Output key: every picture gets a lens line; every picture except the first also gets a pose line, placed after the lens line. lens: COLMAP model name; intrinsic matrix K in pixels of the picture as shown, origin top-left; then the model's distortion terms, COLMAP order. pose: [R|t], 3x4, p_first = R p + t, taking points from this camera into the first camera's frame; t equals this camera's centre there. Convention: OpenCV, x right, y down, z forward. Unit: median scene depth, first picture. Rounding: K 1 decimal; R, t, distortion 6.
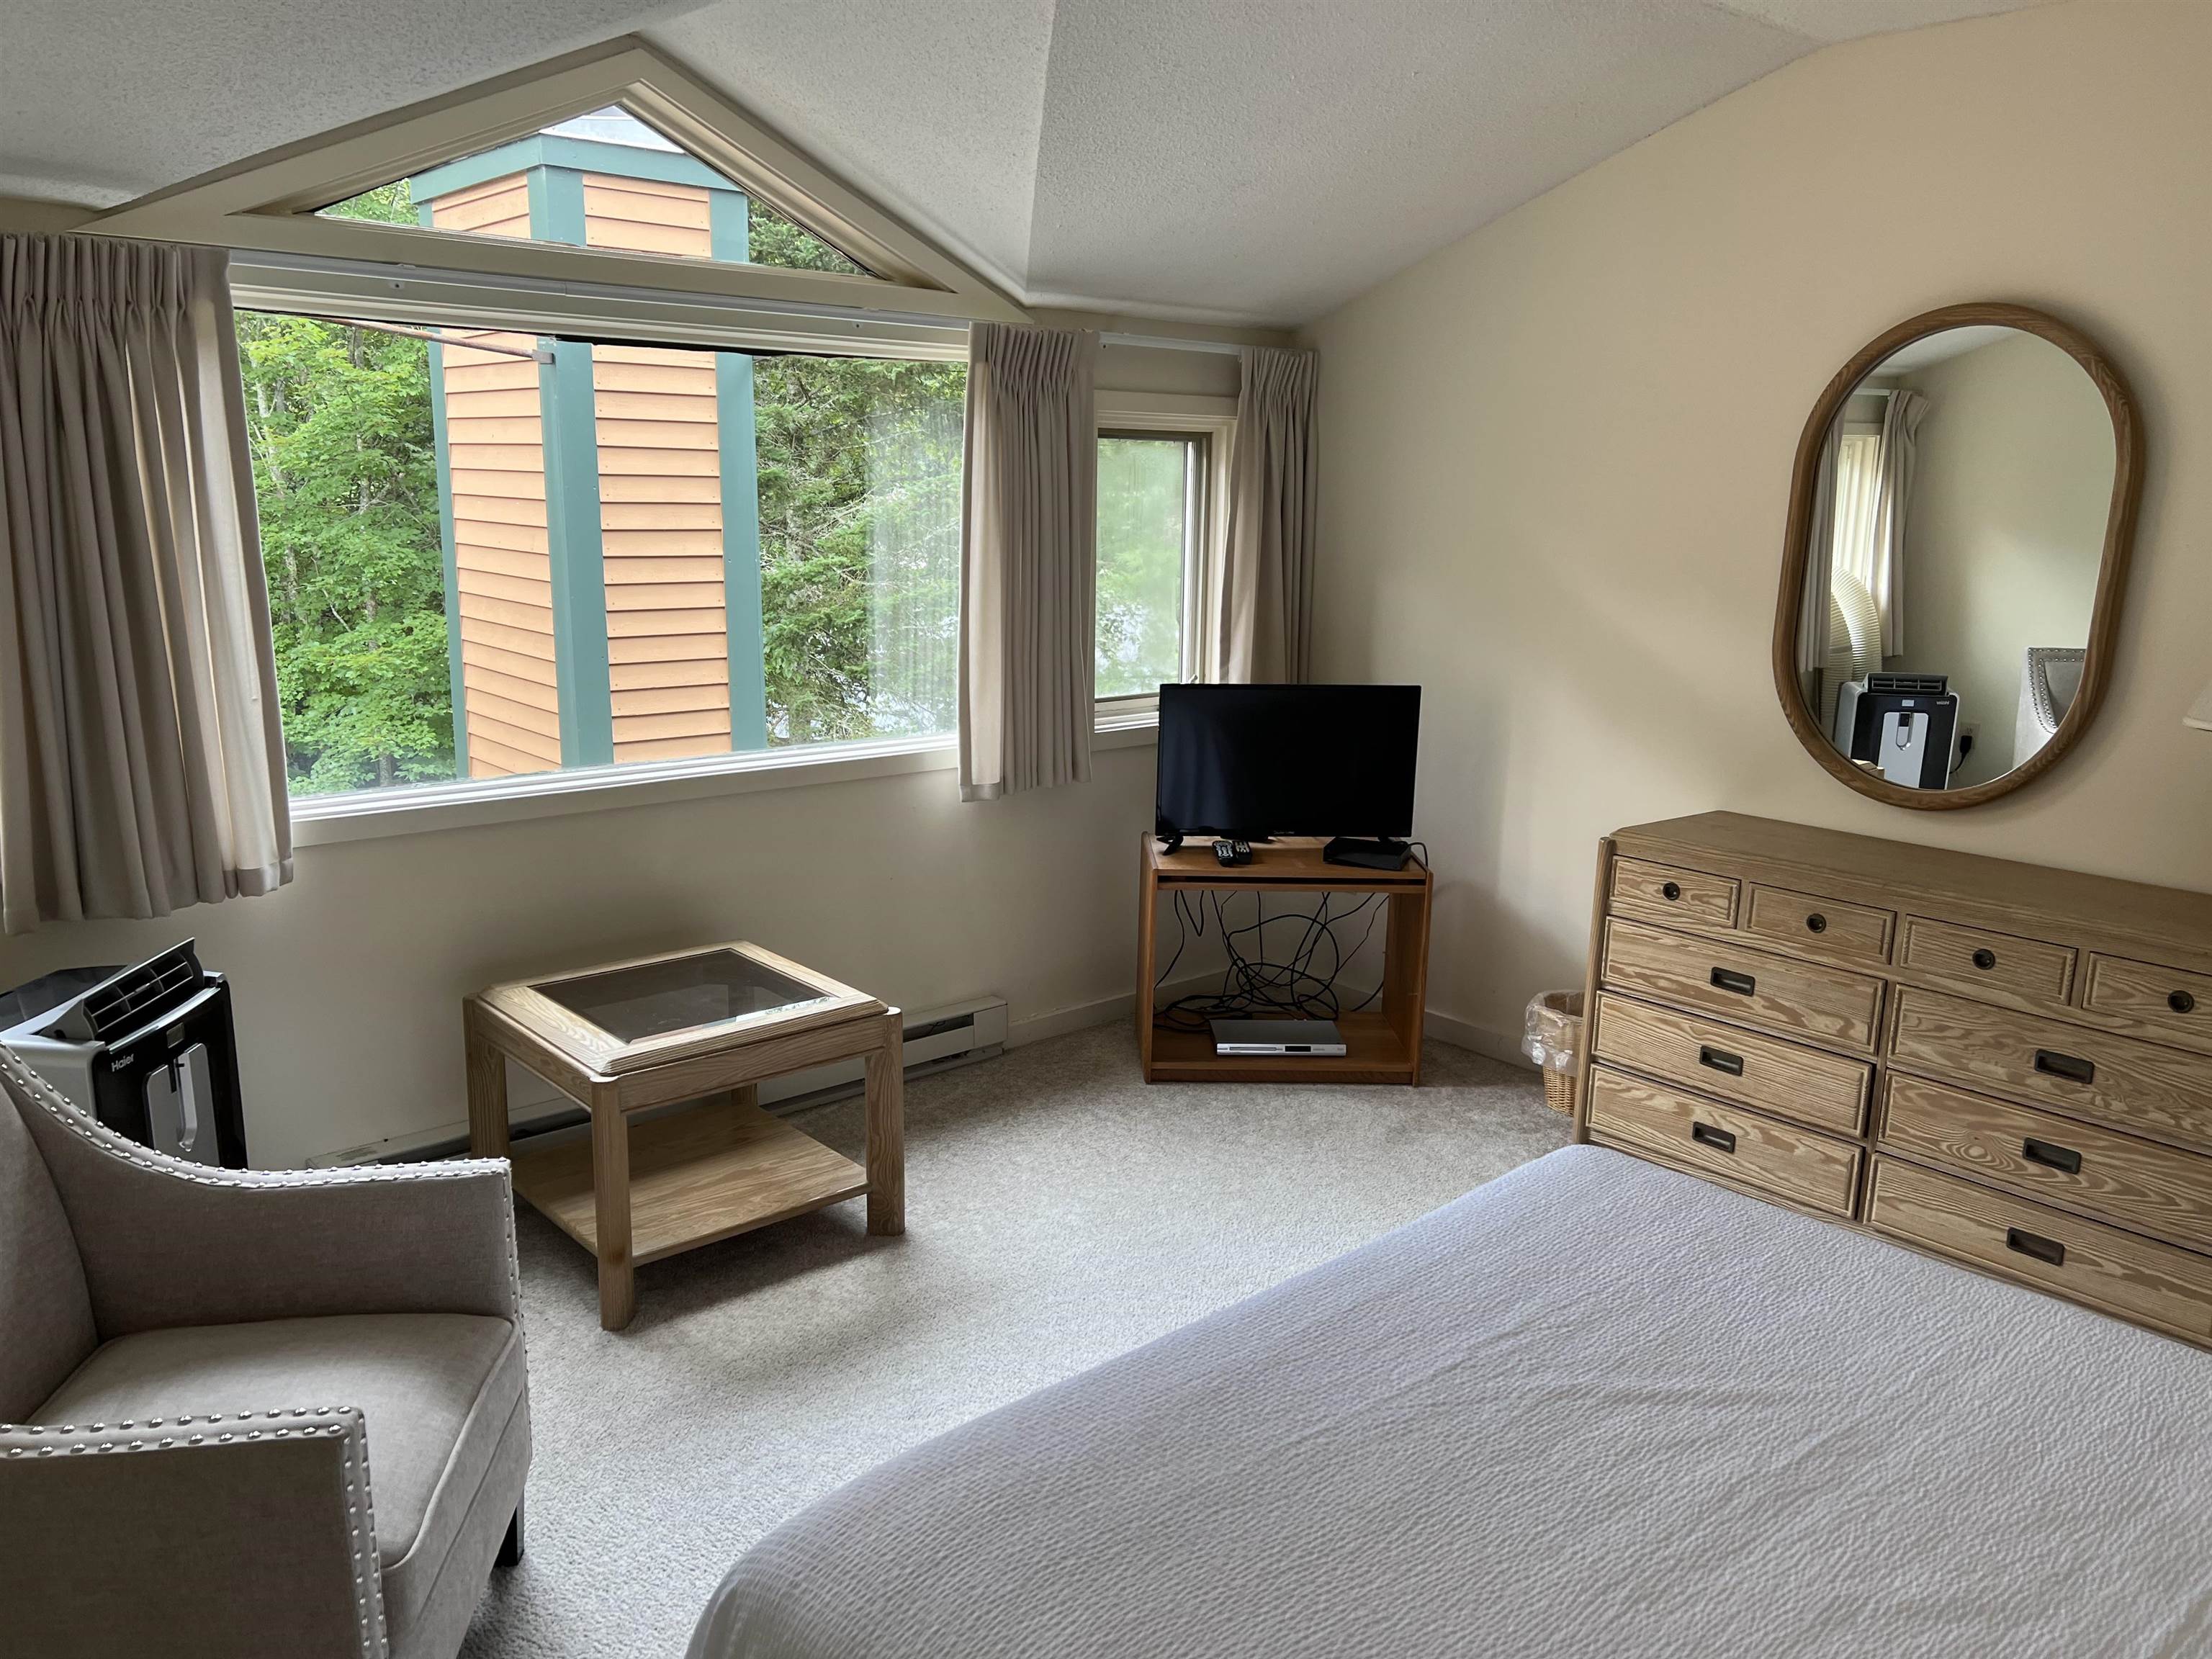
lens RADIAL K [[1658.6, 0, 1103.3], [0, 1658.6, 831.6], [0, 0, 1]] dist [-0.010278, -0.003405]
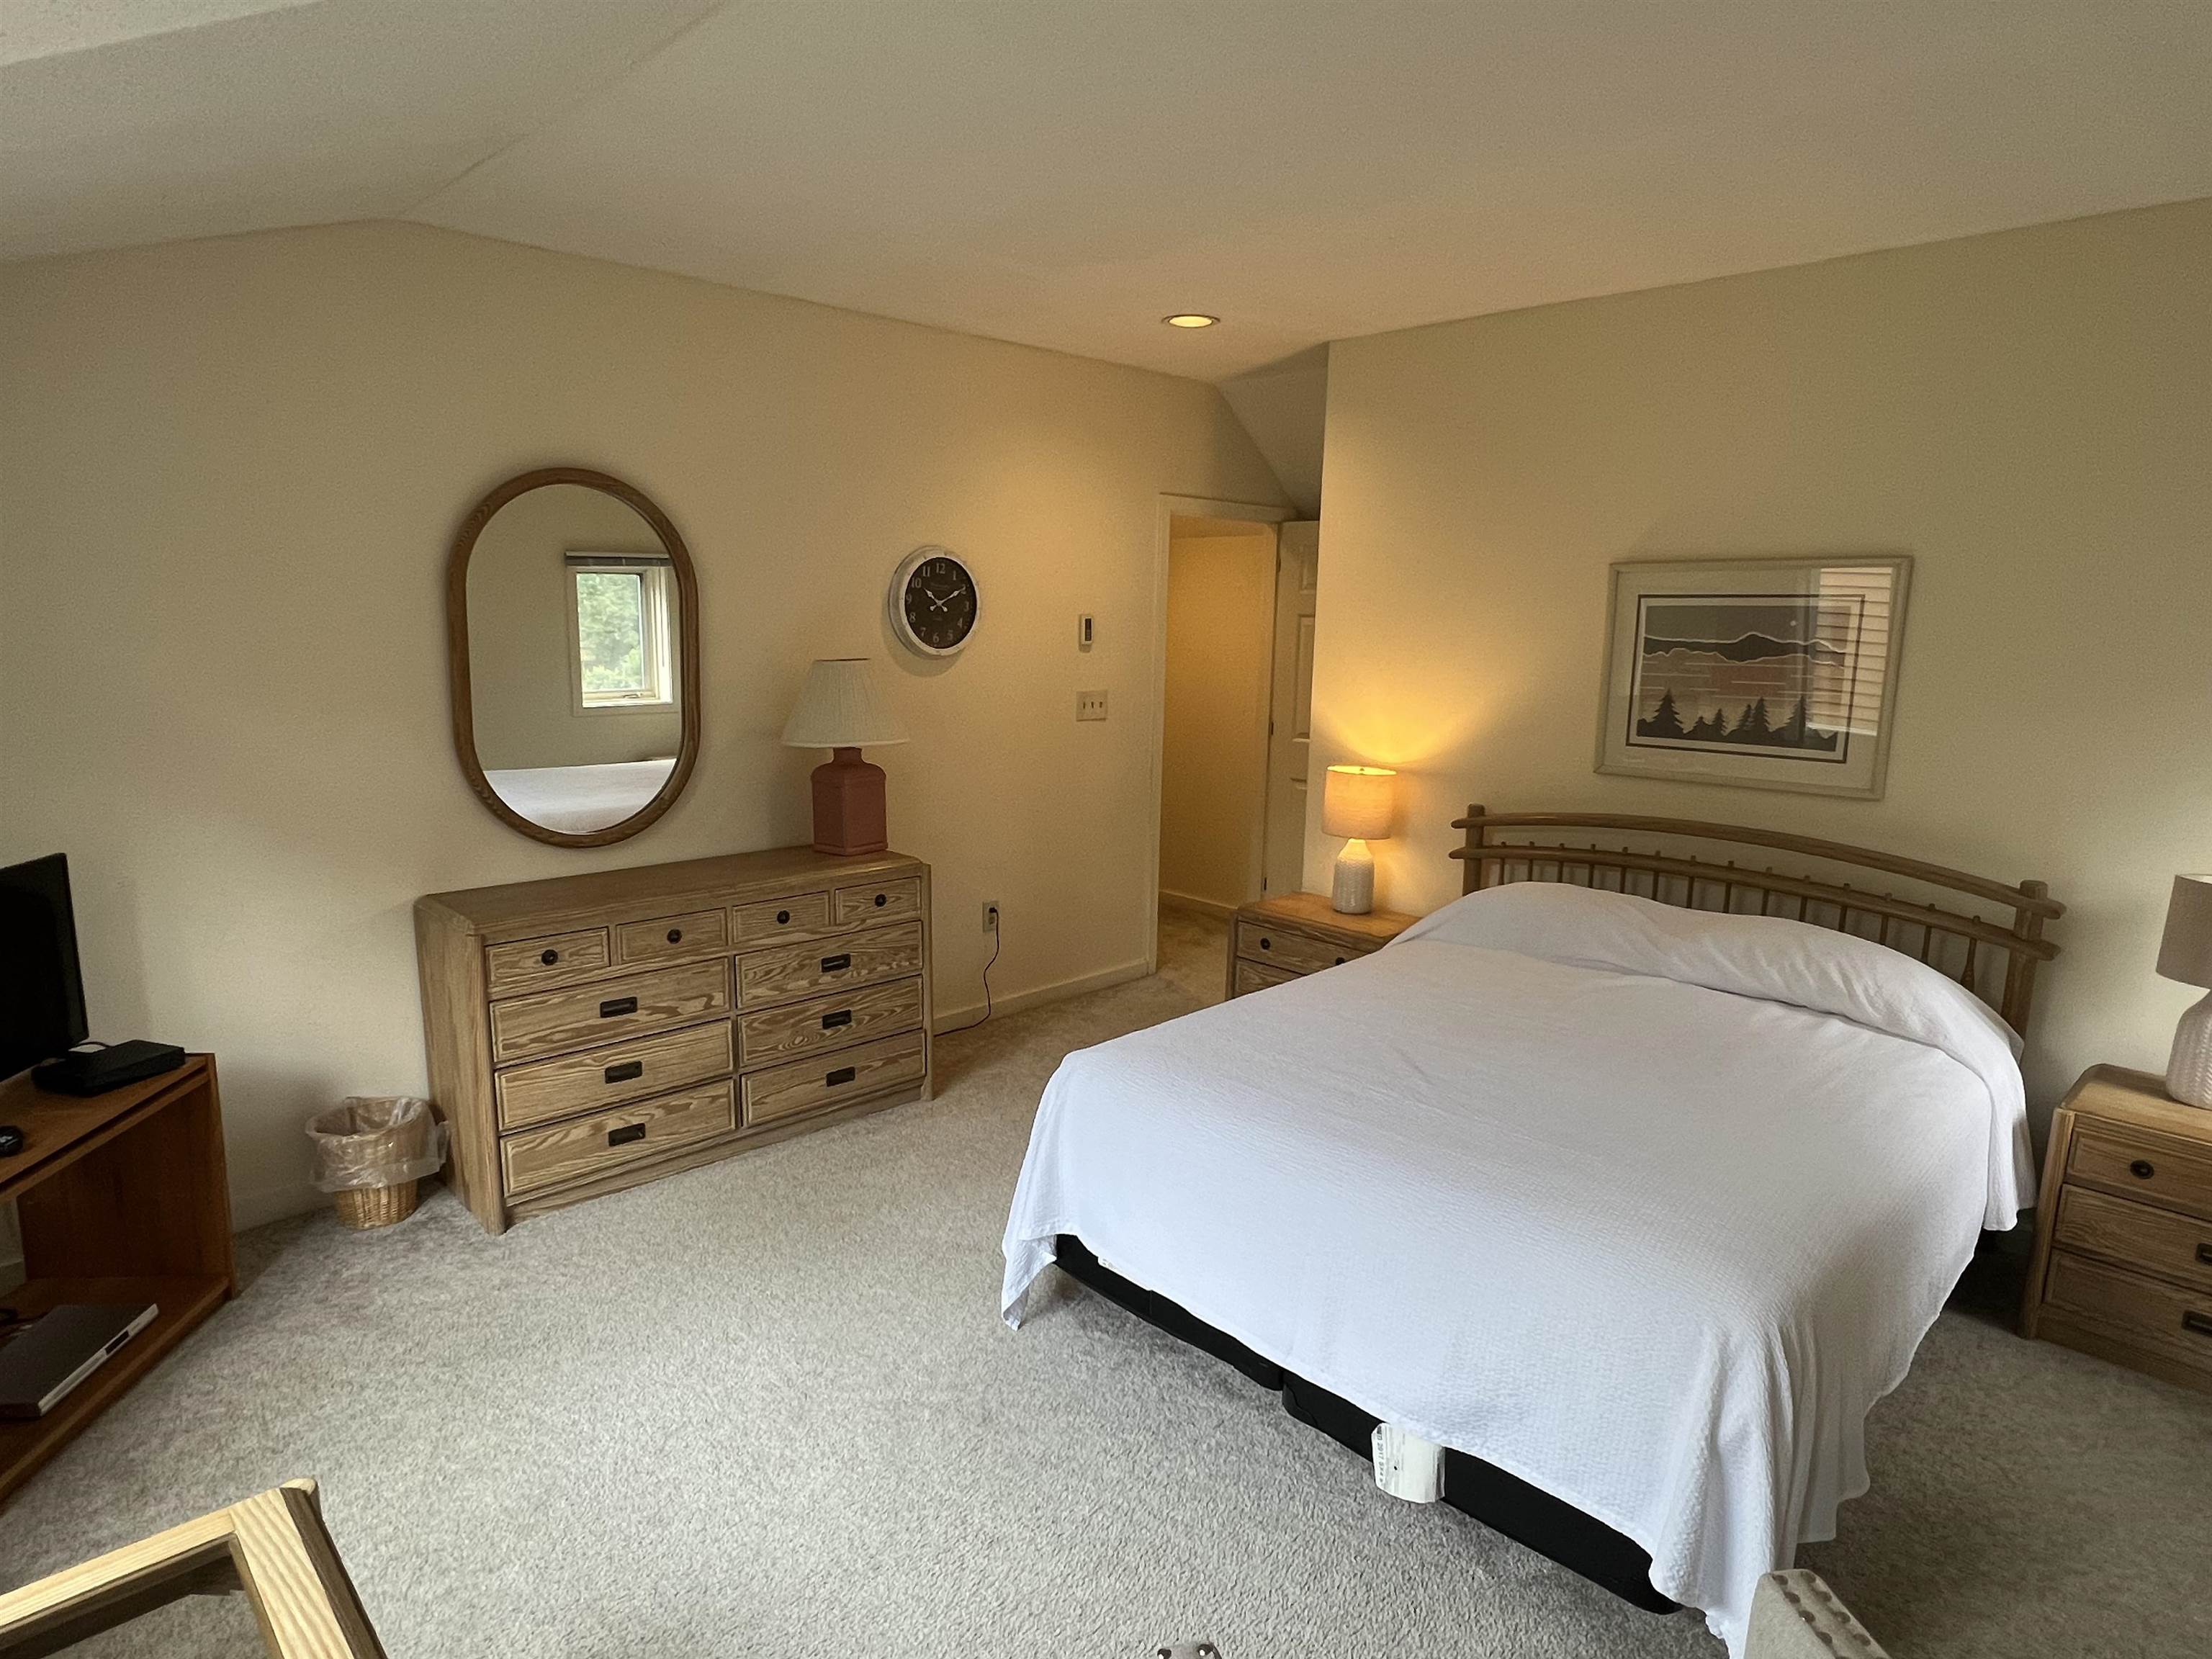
lens RADIAL K [[1205.9, 0, 1101.9], [0, 1205.9, 836.1], [0, 0, 1]] dist [-0.001267, -0.000288]
pose [[-0.057612, -0.185554, 0.980944, -0.502986], [0.195511, 0.961453, 0.193350, -0.136711], [-0.979008, 0.202925, -0.019114, 0.643648]]
